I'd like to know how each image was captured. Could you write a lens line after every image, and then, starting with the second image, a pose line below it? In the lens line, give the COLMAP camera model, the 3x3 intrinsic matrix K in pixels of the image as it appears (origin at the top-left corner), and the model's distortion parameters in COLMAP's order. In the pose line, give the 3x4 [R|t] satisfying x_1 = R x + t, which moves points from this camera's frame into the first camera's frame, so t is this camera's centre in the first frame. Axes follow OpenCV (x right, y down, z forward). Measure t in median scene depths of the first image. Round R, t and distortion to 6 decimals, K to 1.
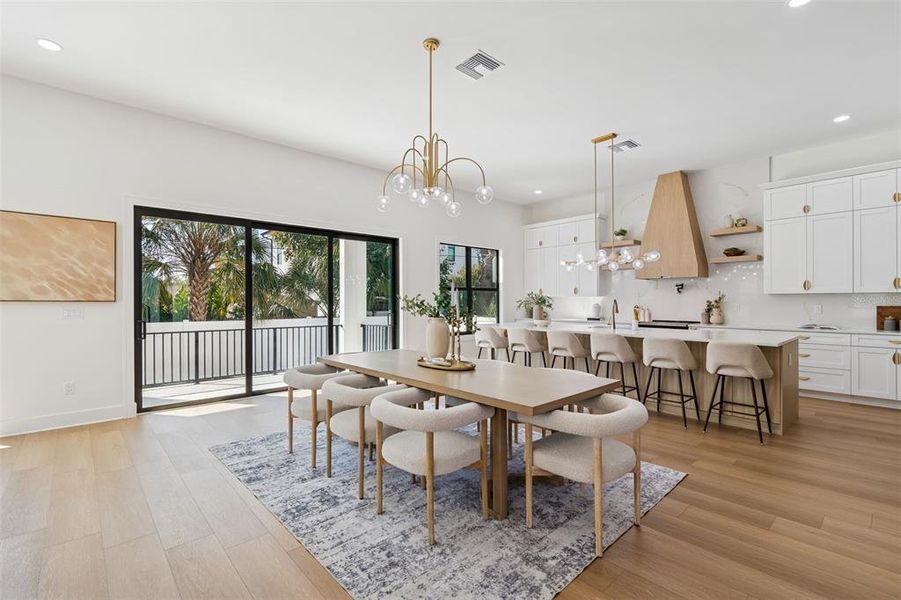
lens RADIAL K [[410.7, 0, 438.4], [0, 410.7, 301.7], [0, 0, 1]] dist [0.003896, 0.000558]
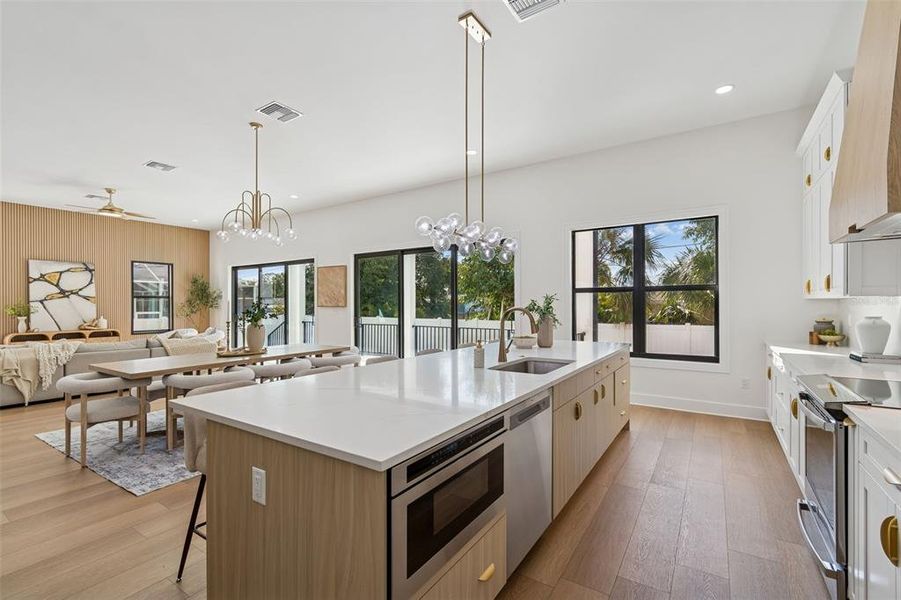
lens RADIAL K [[389.2, 0, 450.7], [0, 389.2, 304.1], [0, 0, 1]] dist [0.000071, -0.000251]
pose [[0.262672, -0.001068, -0.964884, 0.865844], [0.000675, 0.999999, -0.000923, -0.009095], [0.964885, -0.000409, 0.262673, 0.792627]]
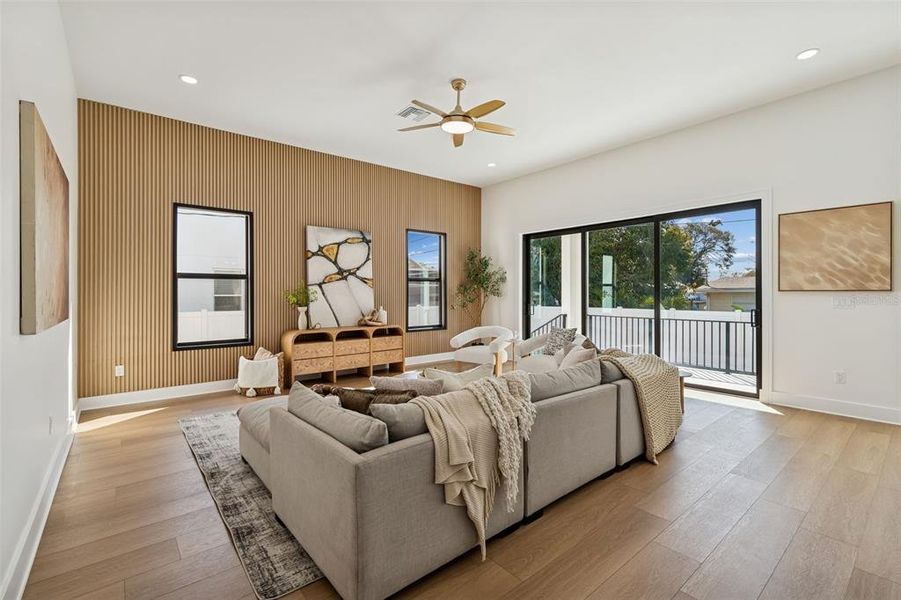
lens RADIAL K [[396.5, 0, 459.5], [0, 396.5, 292.1], [0, 0, 1]] dist [0.001297, -0.000072]
pose [[-0.020692, -0.000838, -0.999786, 0.071406], [0.003862, 0.999992, -0.000918, -0.000316], [0.999778, -0.003880, -0.020688, 0.065916]]
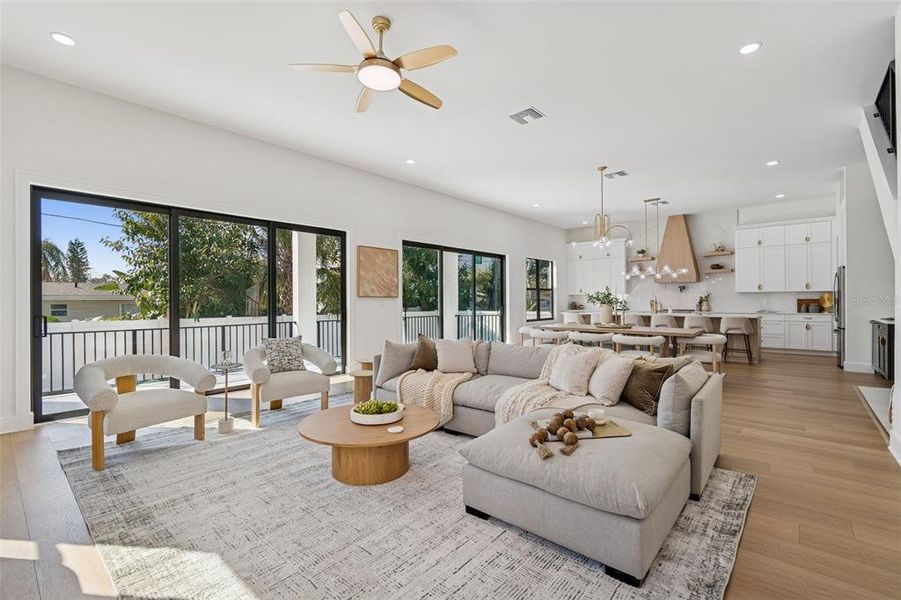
lens RADIAL K [[406.9, 0, 431.1], [0, 406.9, 299.8], [0, 0, 1]] dist [0.001330, 0.000299]
pose [[0.994584, -0.002180, 0.103910, -0.641059], [0.002067, 0.999997, 0.001199, 0.007255], [-0.103912, -0.000978, 0.994586, -0.541916]]
